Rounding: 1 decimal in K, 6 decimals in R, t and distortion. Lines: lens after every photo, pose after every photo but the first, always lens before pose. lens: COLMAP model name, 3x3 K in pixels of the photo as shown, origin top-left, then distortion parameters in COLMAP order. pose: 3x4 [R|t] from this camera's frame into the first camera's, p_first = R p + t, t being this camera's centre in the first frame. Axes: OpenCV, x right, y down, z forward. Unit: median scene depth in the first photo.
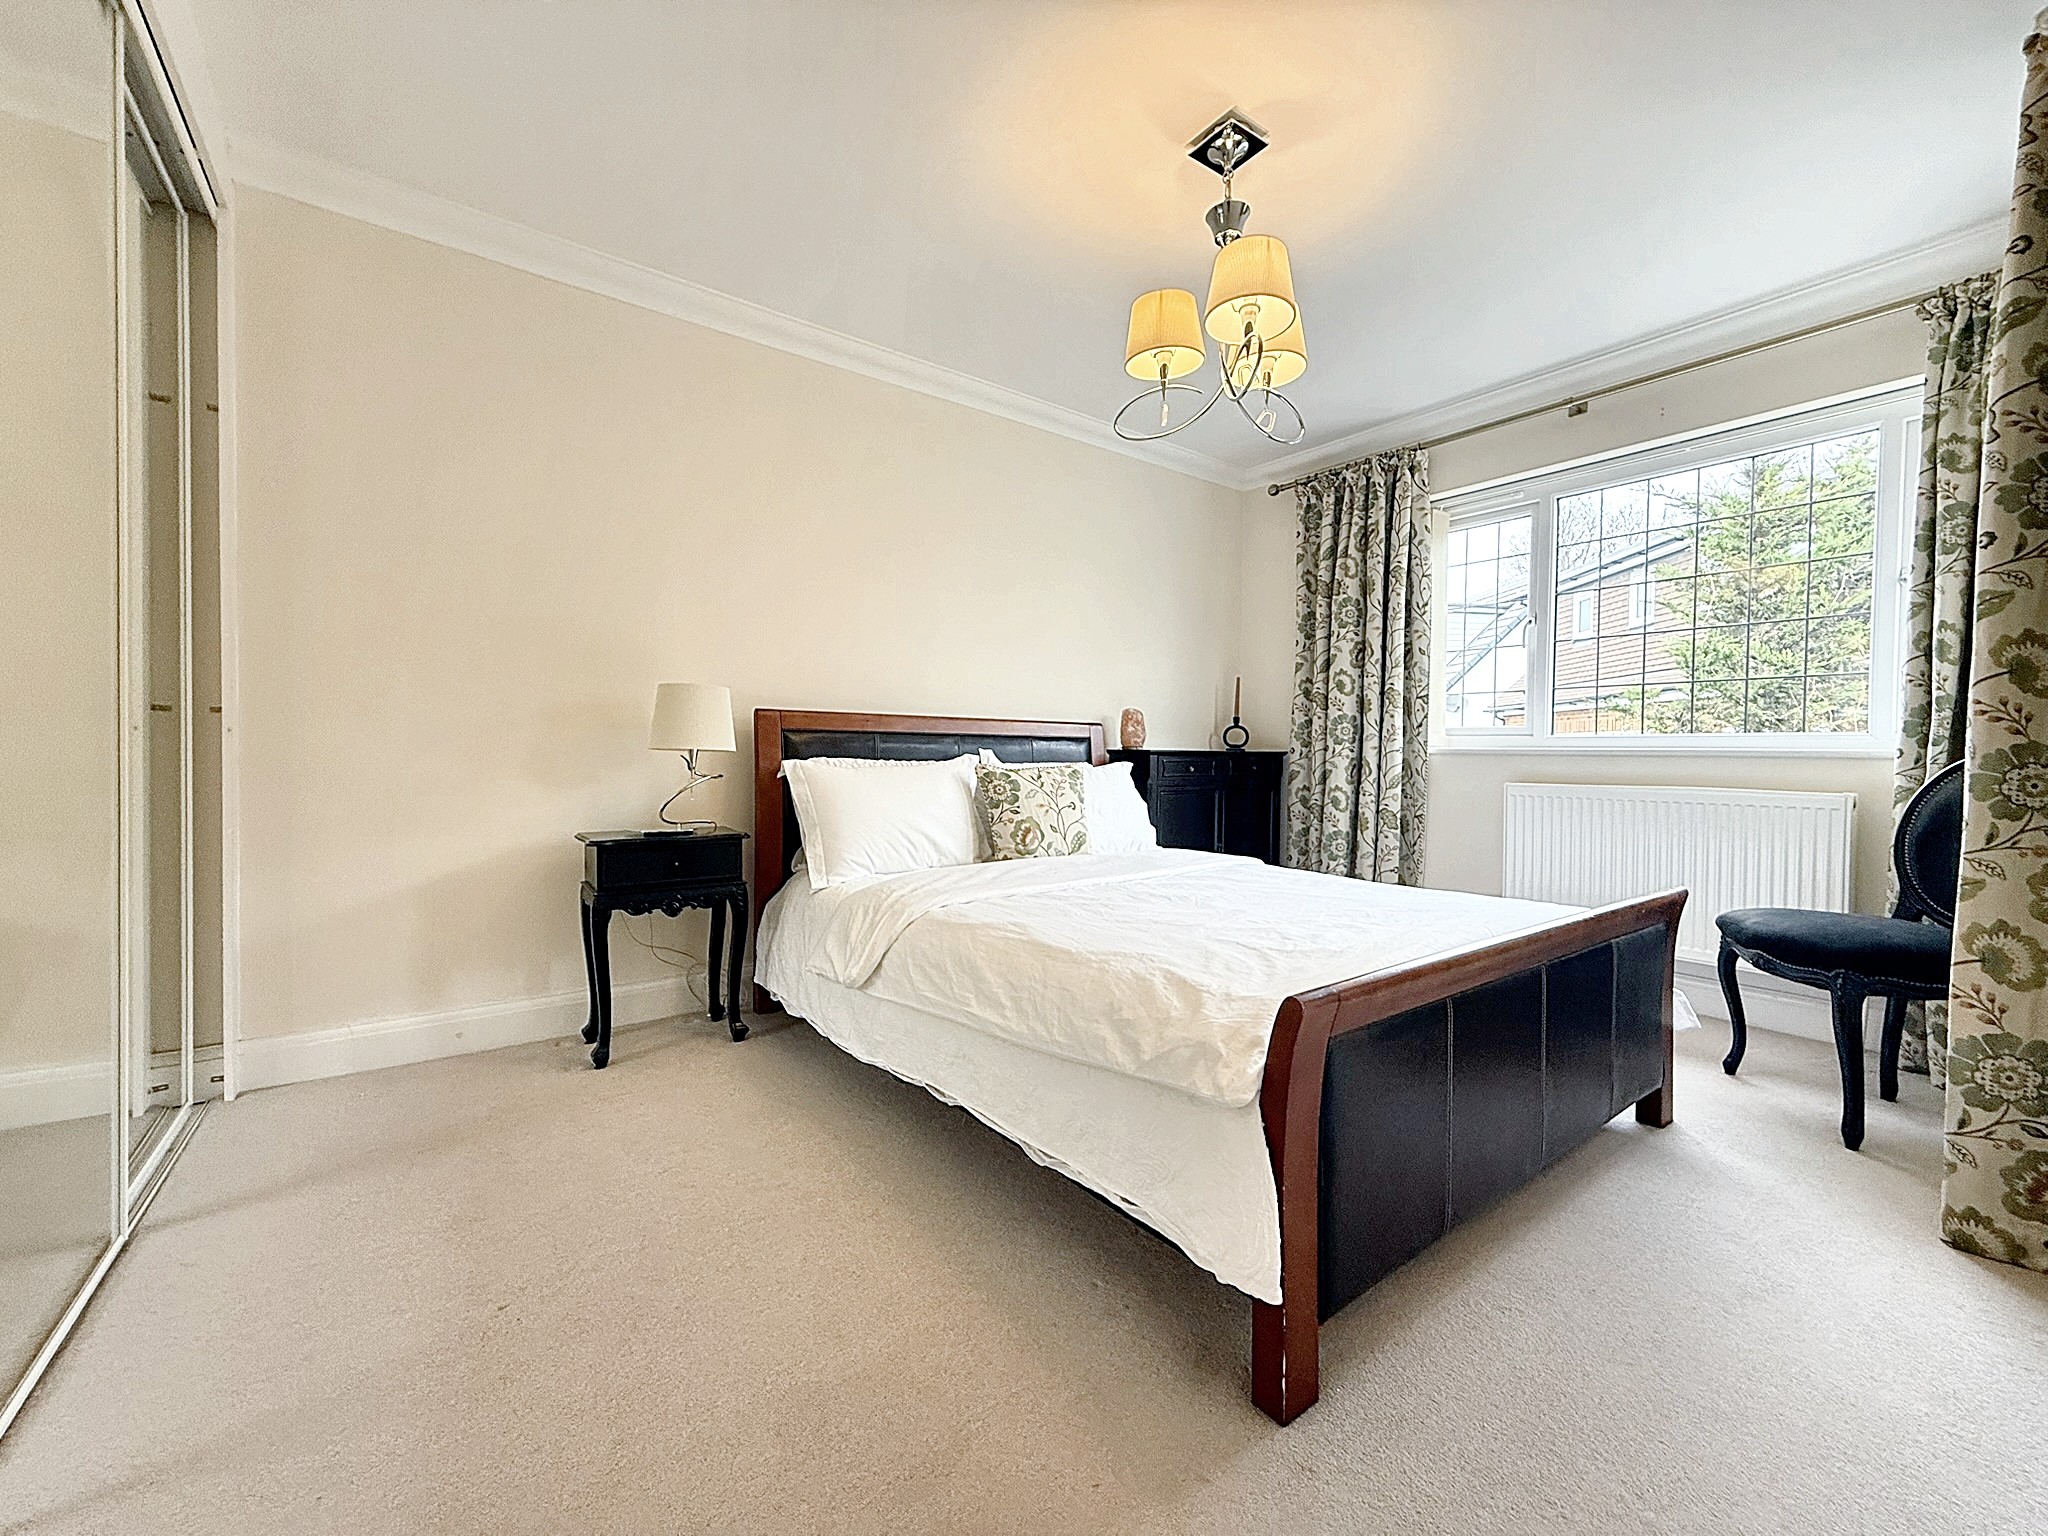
lens RADIAL K [[812.2, 0, 1017.0], [0, 812.2, 768.0], [0, 0, 1]] dist [-0.000936, 0.000045]
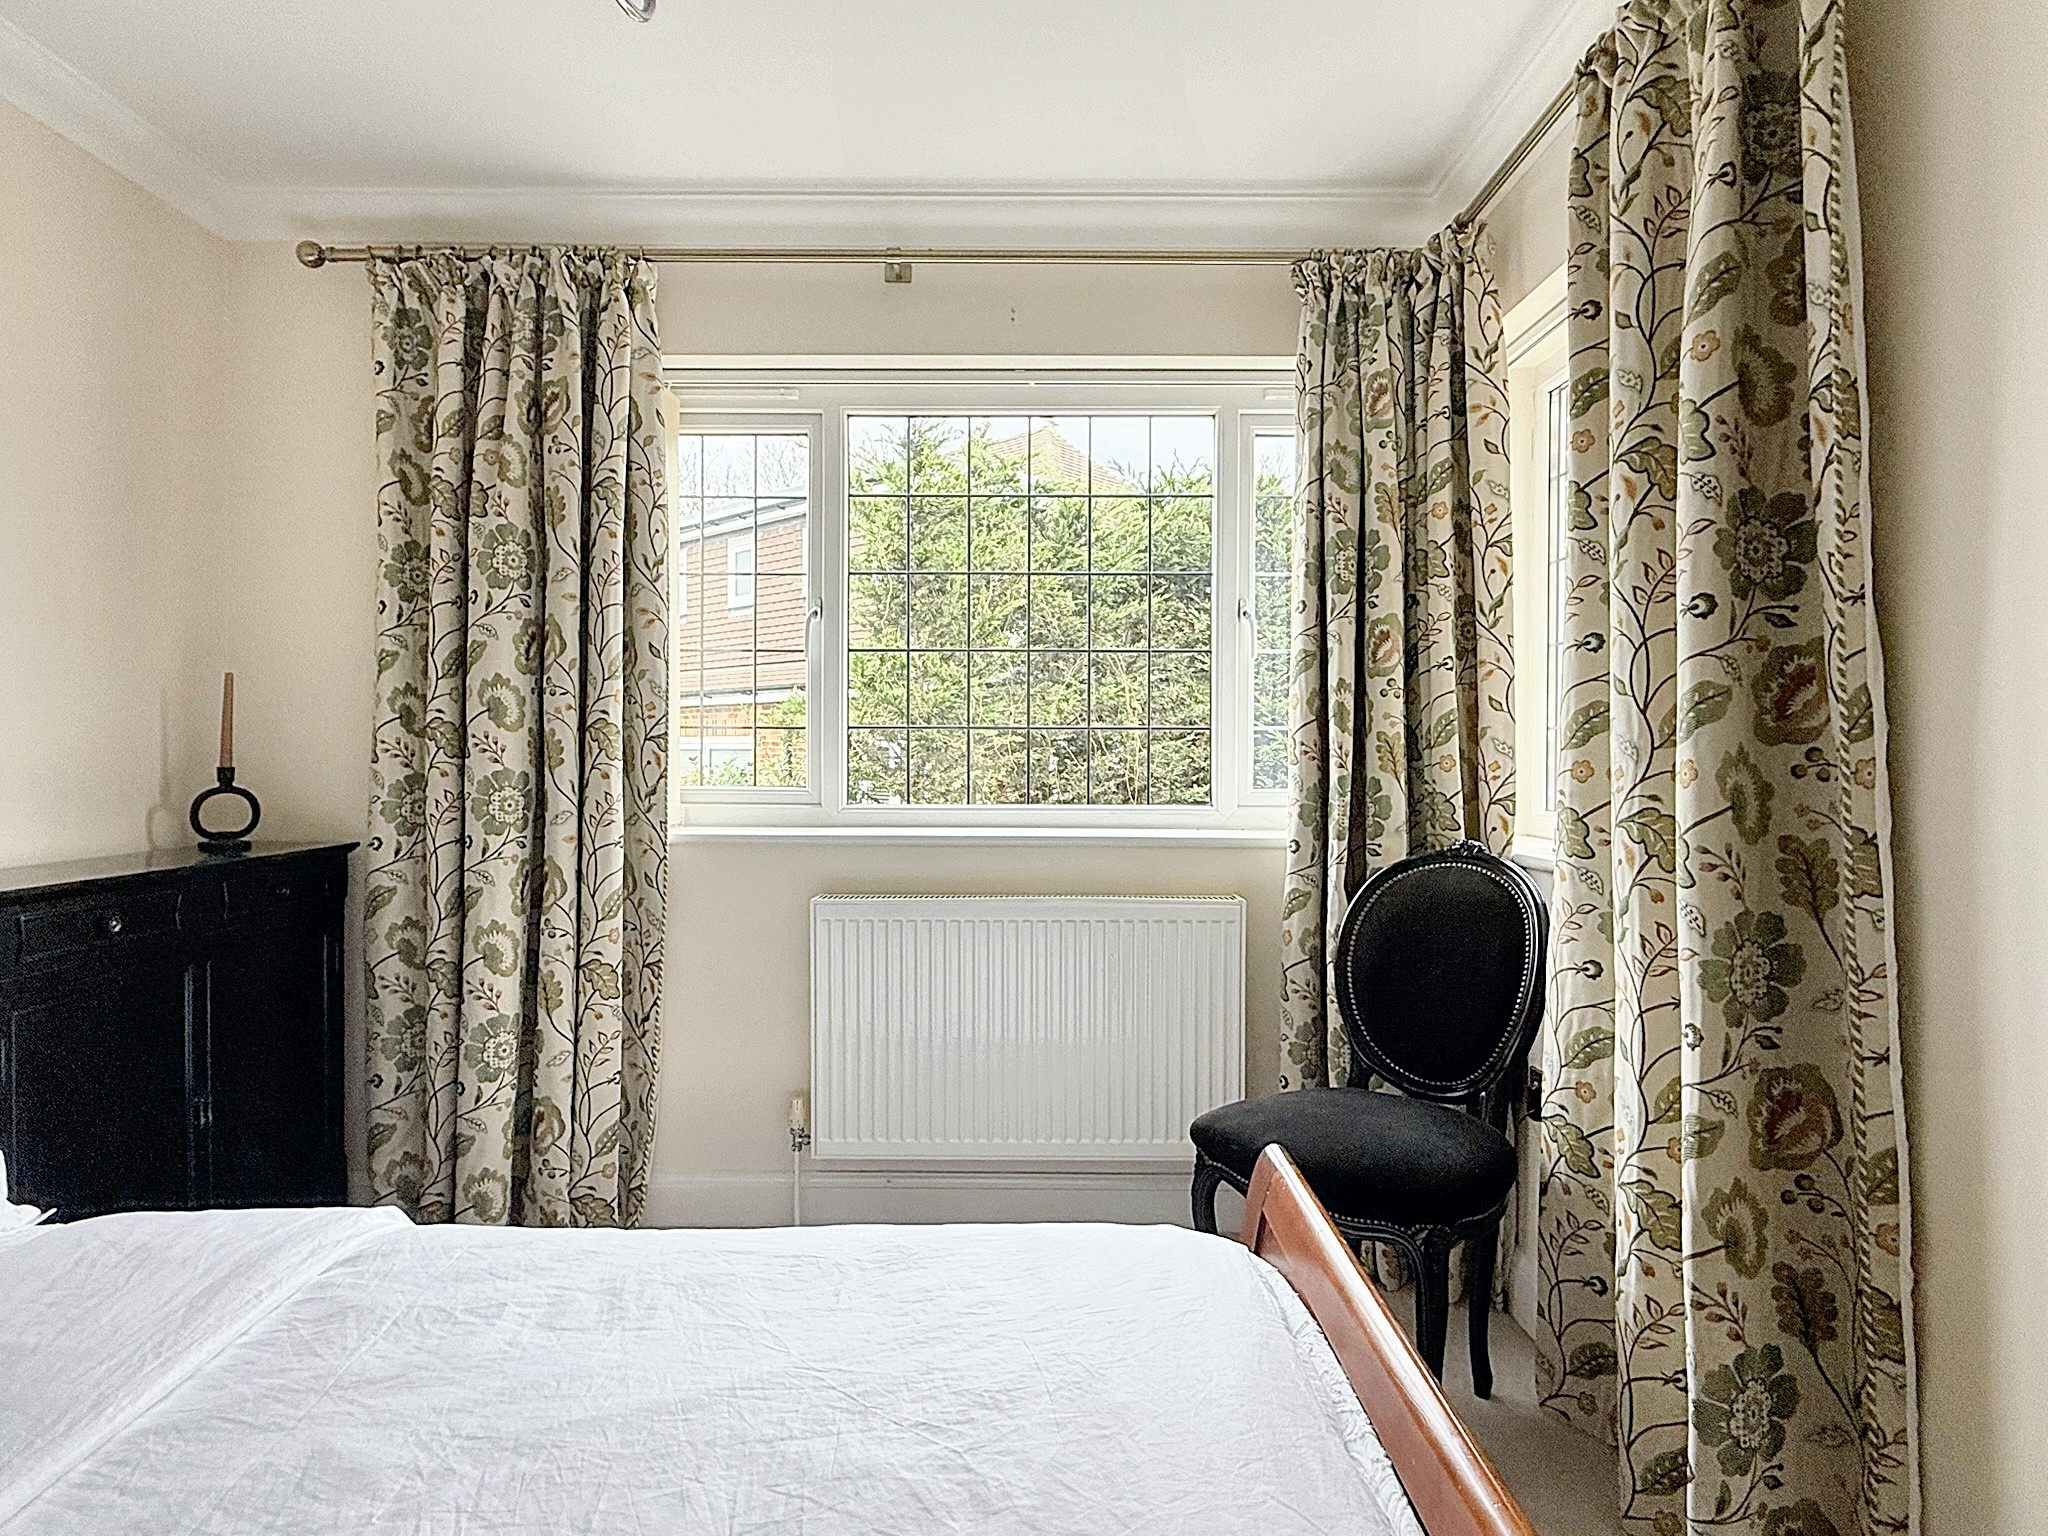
lens RADIAL K [[1152.5, 0, 1020.5], [0, 1152.5, 771.5], [0, 0, 1]] dist [-0.000608, -0.000407]
pose [[0.596887, -0.019975, 0.802076, 0.041878], [0.019297, 0.999758, 0.010537, -0.066521], [-0.802093, 0.009188, 0.597128, 0.355285]]
